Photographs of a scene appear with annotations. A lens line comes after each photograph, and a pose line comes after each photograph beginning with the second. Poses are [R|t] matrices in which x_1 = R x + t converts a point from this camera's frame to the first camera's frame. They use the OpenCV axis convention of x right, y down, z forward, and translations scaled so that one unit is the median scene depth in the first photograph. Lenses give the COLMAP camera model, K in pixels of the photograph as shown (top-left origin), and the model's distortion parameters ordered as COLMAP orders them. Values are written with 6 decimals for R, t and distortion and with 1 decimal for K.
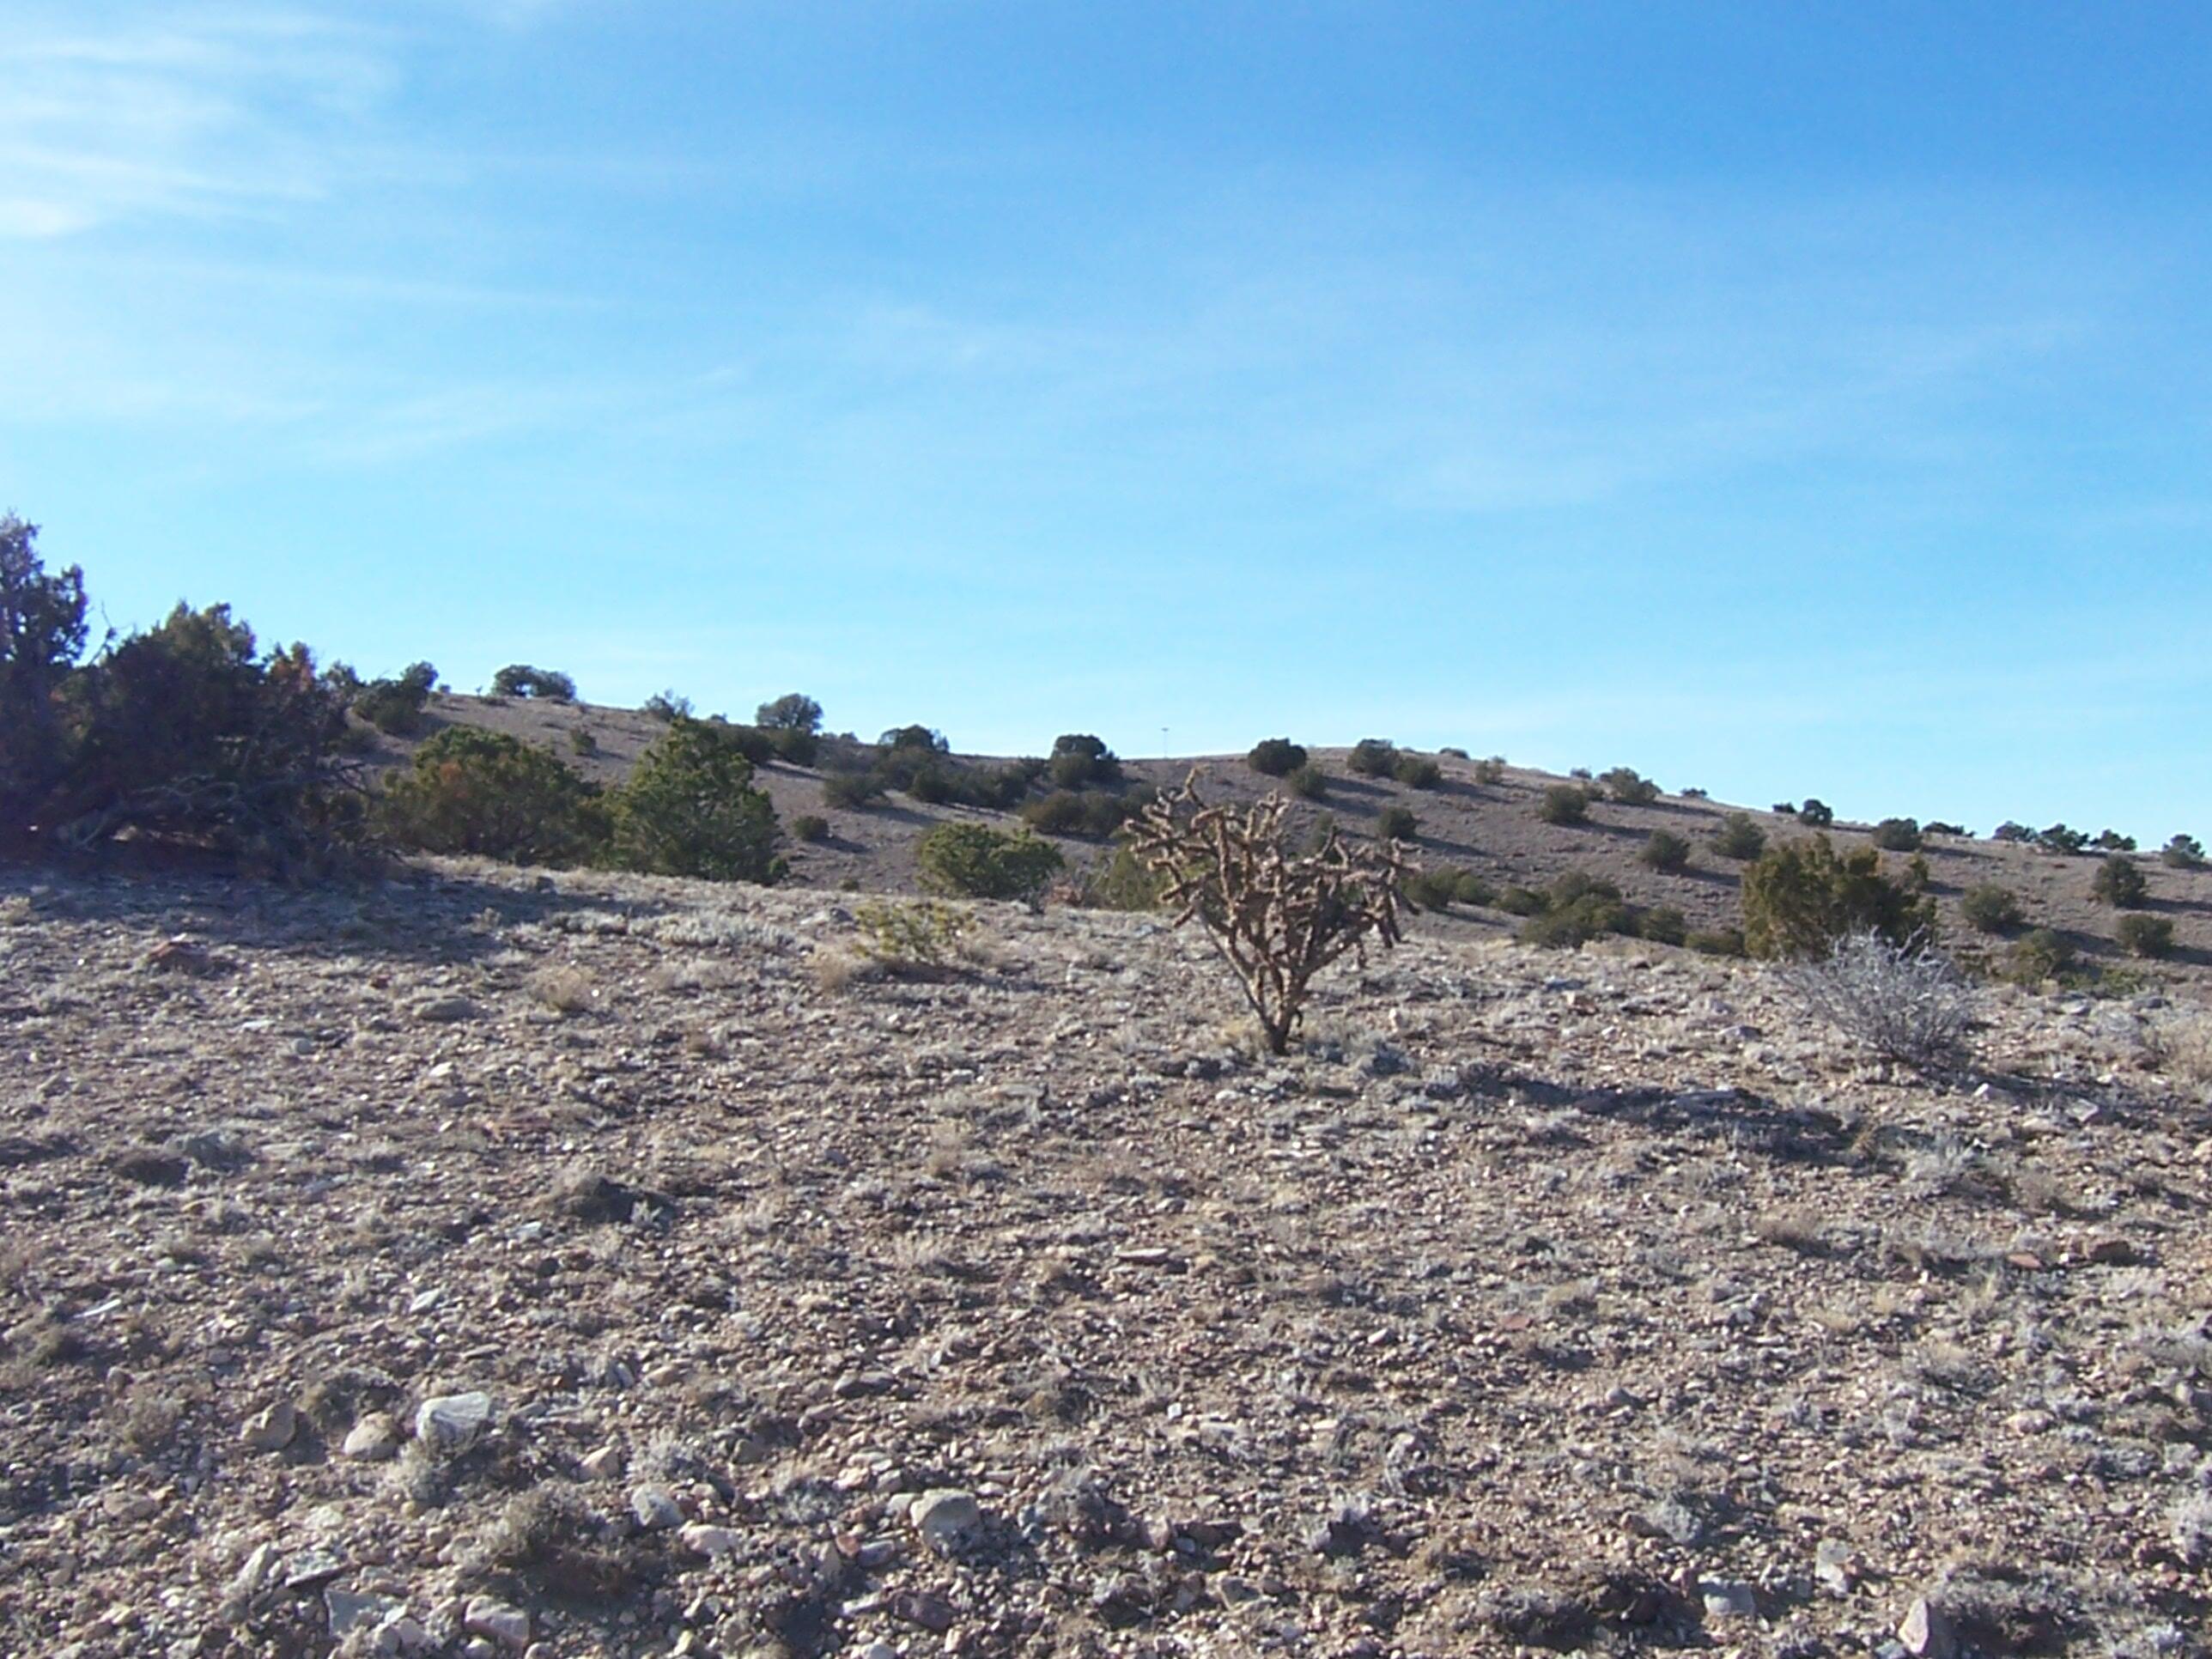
lens RADIAL K [[2396.9, 0, 1093.6], [0, 2396.9, 843.9], [0, 0, 1]] dist [0.028649, -0.186814]
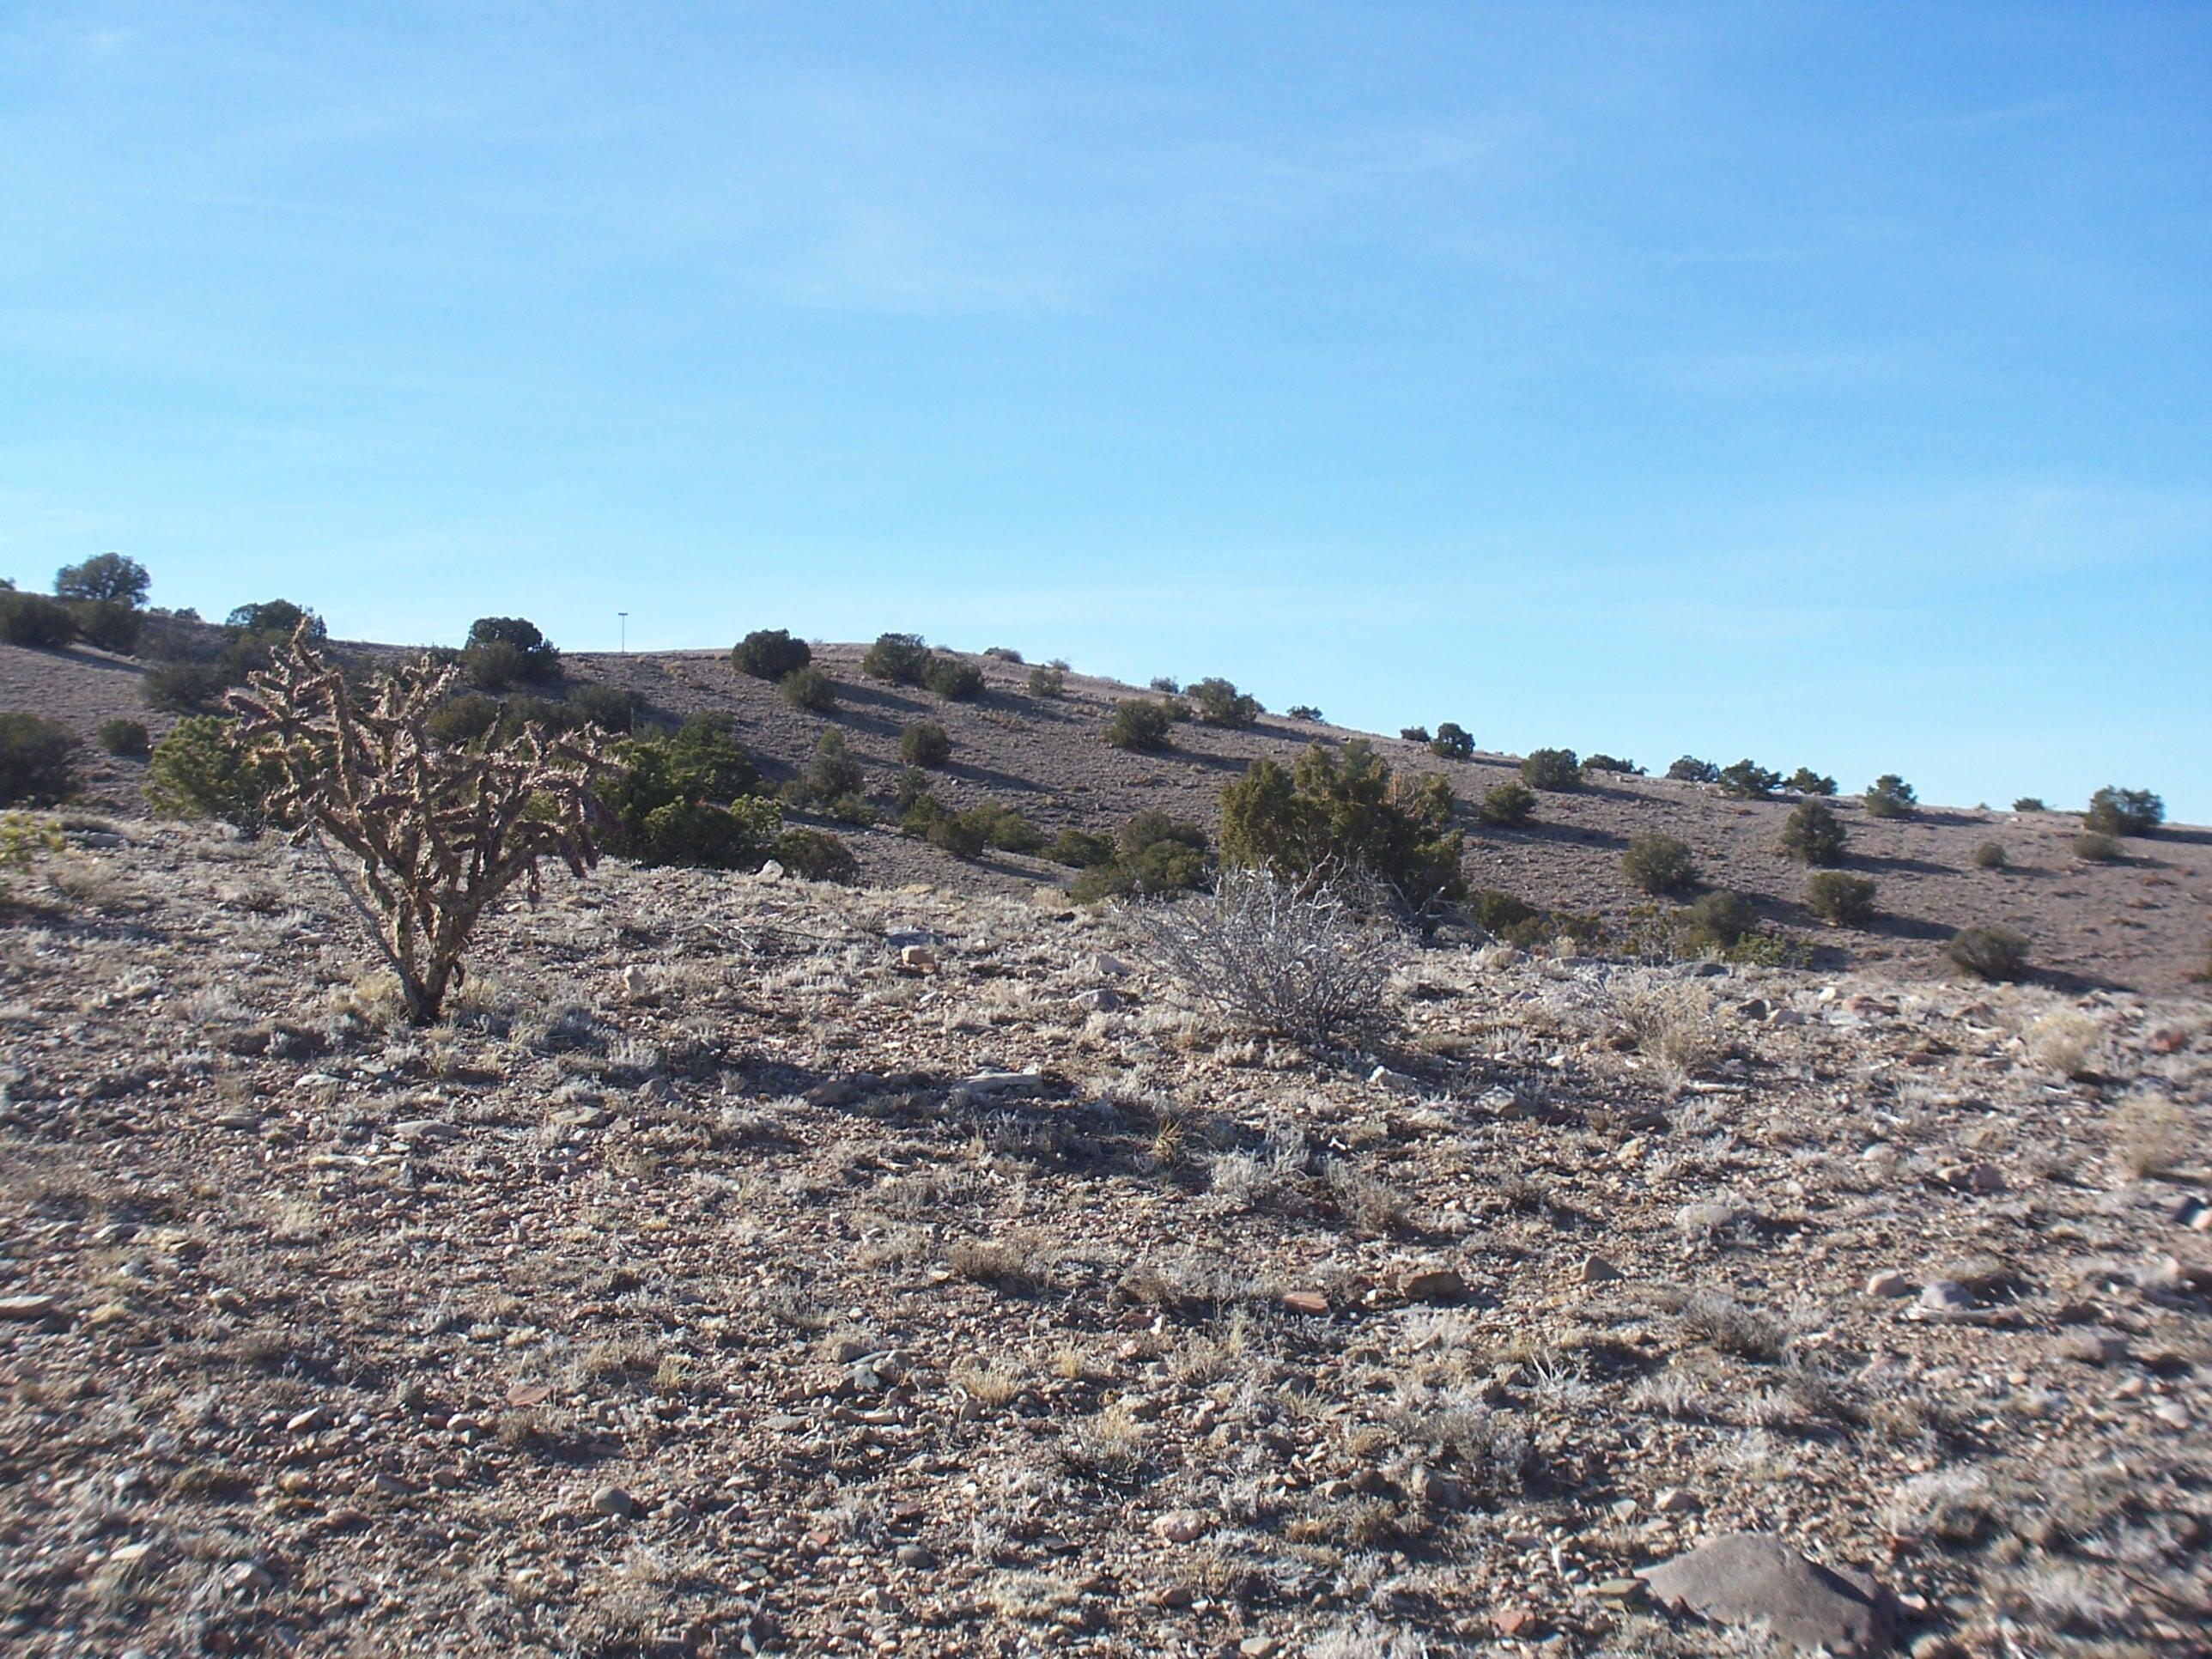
lens RADIAL K [[3163.2, 0, 1106.0], [0, 3163.2, 829.5], [0, 0, 1]] dist [-0.041943, 0.017199]
pose [[0.983848, 0.012926, 0.178540, 0.111777], [-0.016186, 0.999728, 0.016811, 0.011505], [-0.178274, -0.019429, 0.983789, 0.049848]]
